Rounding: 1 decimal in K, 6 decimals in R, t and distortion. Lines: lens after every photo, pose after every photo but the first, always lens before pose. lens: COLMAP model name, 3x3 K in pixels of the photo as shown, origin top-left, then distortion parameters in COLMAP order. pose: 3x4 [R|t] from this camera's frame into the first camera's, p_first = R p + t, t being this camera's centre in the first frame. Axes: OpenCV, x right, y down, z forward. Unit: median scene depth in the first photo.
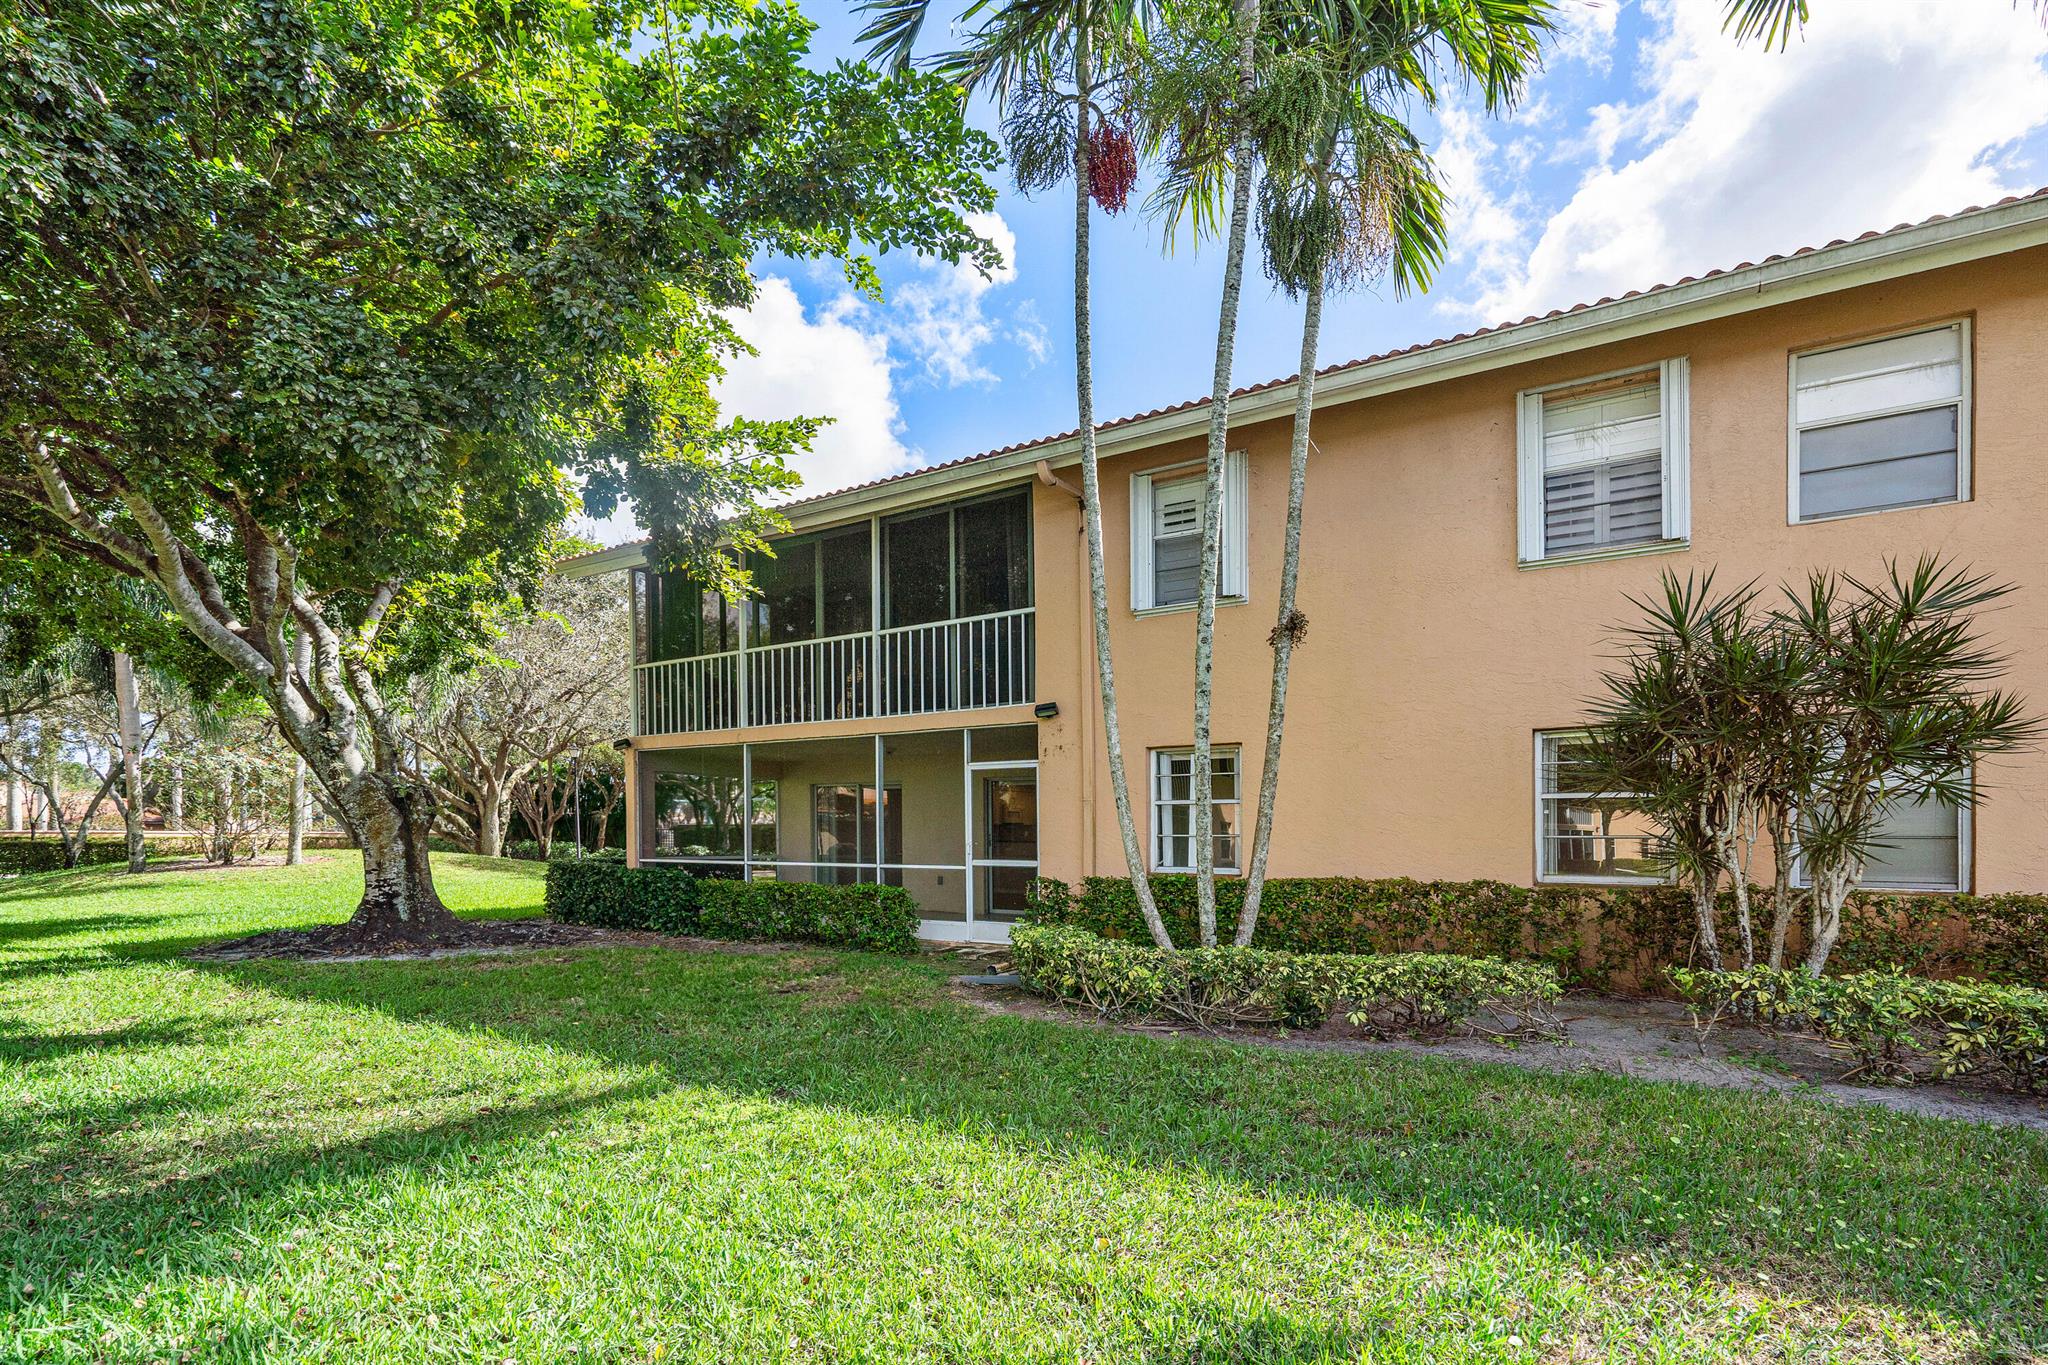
lens RADIAL K [[963.7, 0, 1023.4], [0, 963.7, 668.5], [0, 0, 1]] dist [0.002598, 0.002261]
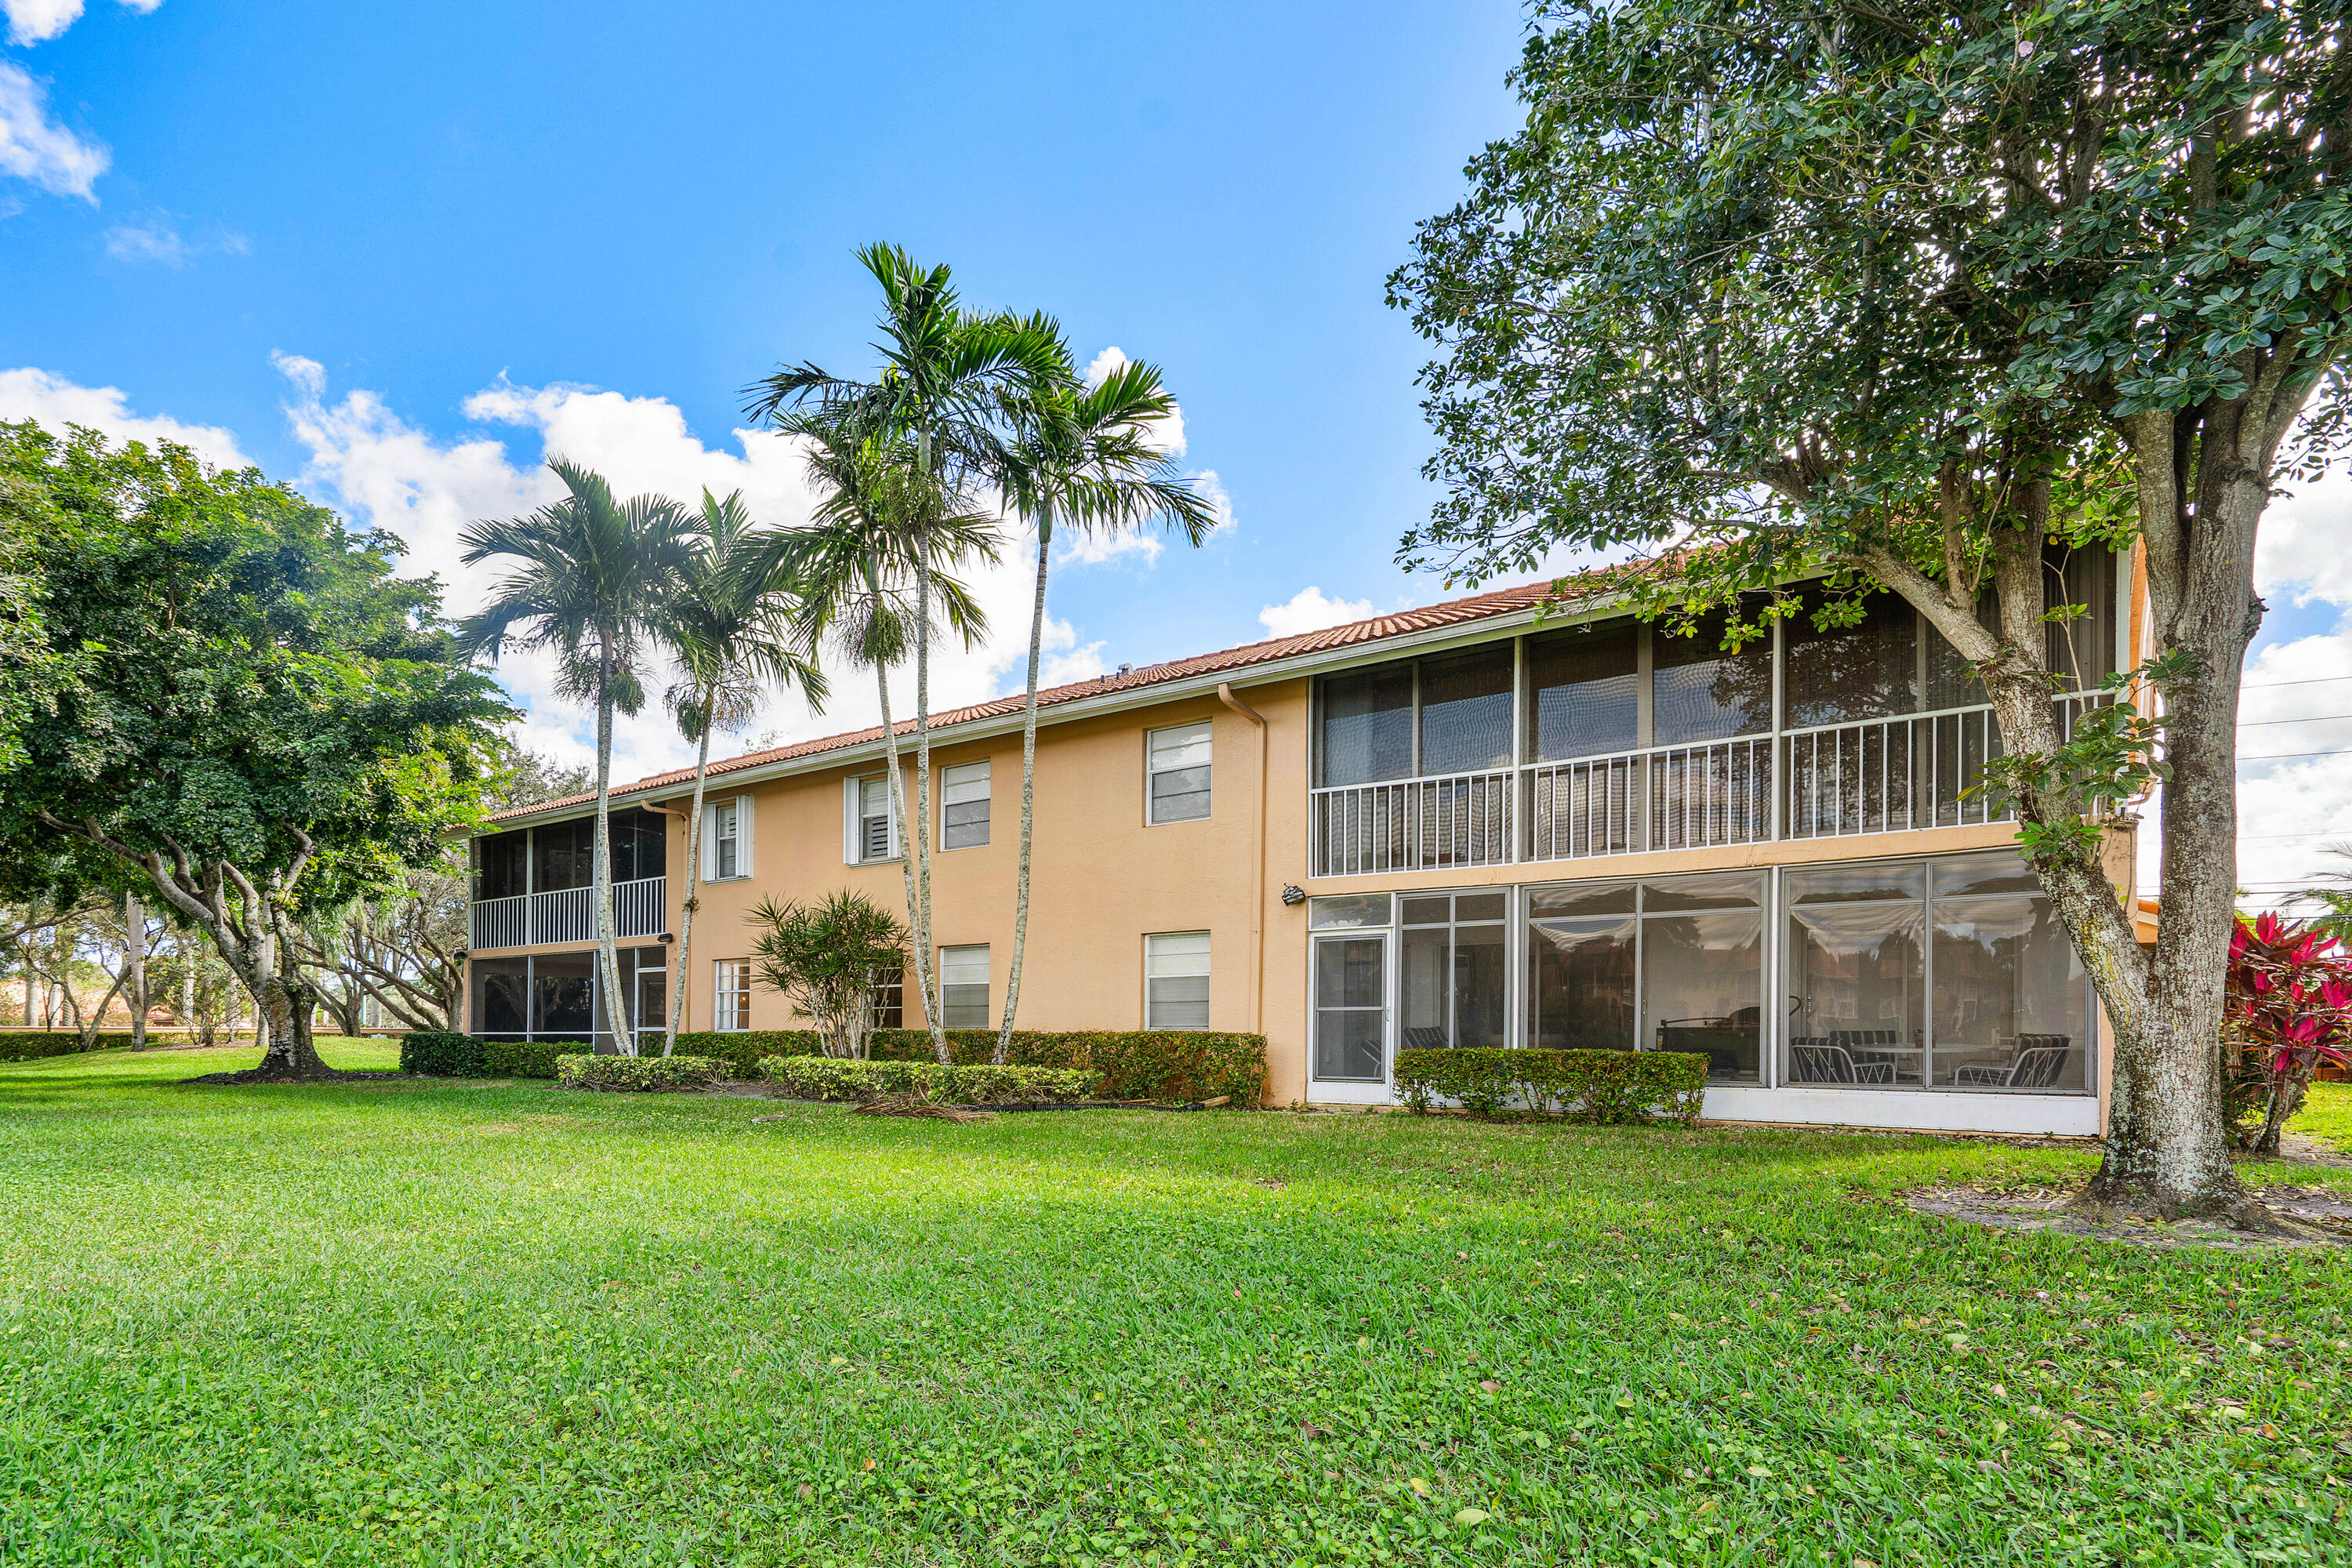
lens RADIAL K [[1106.8, 0, 1177.6], [0, 1106.8, 801.3], [0, 0, 1]] dist [0.002598, 0.002261]
pose [[0.999982, -0.005953, -0.000109, 0.832302], [0.005946, 0.999322, -0.036332, -0.108907], [0.000325, 0.036330, 0.999340, -0.867398]]
